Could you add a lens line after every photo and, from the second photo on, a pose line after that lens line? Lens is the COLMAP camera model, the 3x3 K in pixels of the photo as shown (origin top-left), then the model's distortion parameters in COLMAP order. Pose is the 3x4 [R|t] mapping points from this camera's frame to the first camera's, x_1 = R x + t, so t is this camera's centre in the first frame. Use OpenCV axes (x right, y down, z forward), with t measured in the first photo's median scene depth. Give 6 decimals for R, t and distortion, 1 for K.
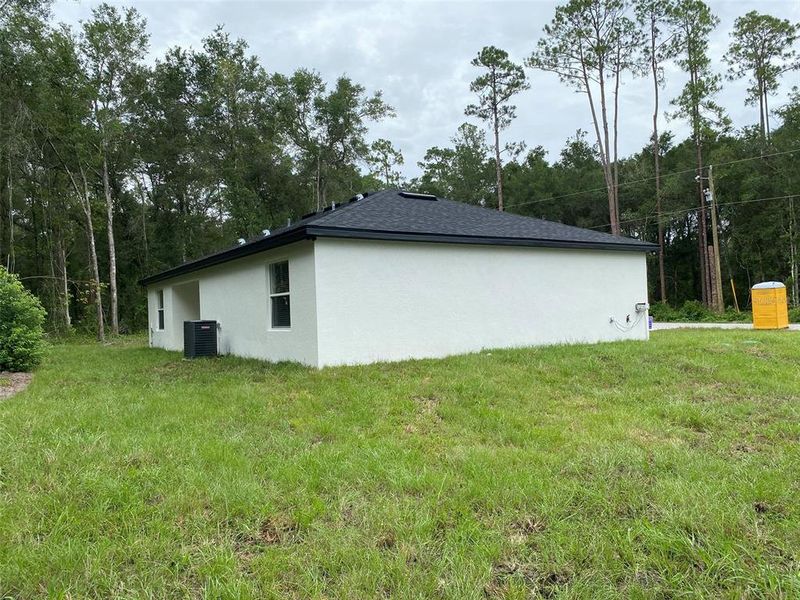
lens RADIAL K [[625.2, 0, 397.2], [0, 625.2, 303.7], [0, 0, 1]] dist [0.054659, -0.030841]
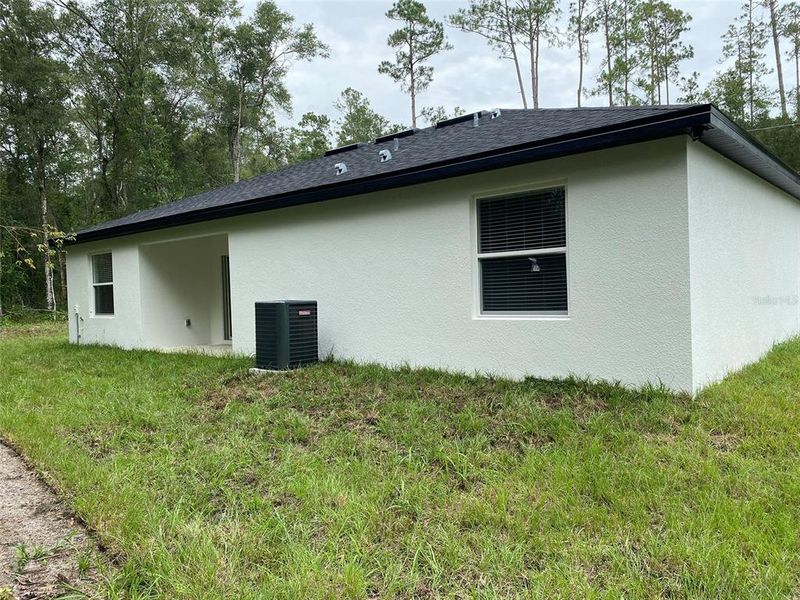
lens RADIAL K [[625.2, 0, 401.9], [0, 625.2, 294.4], [0, 0, 1]] dist [0.054659, -0.030841]
pose [[0.962514, 0.002740, 0.271219, -0.106519], [-0.007053, 0.999864, 0.014926, 0.003401], [-0.271142, -0.016280, 0.962402, 0.126038]]
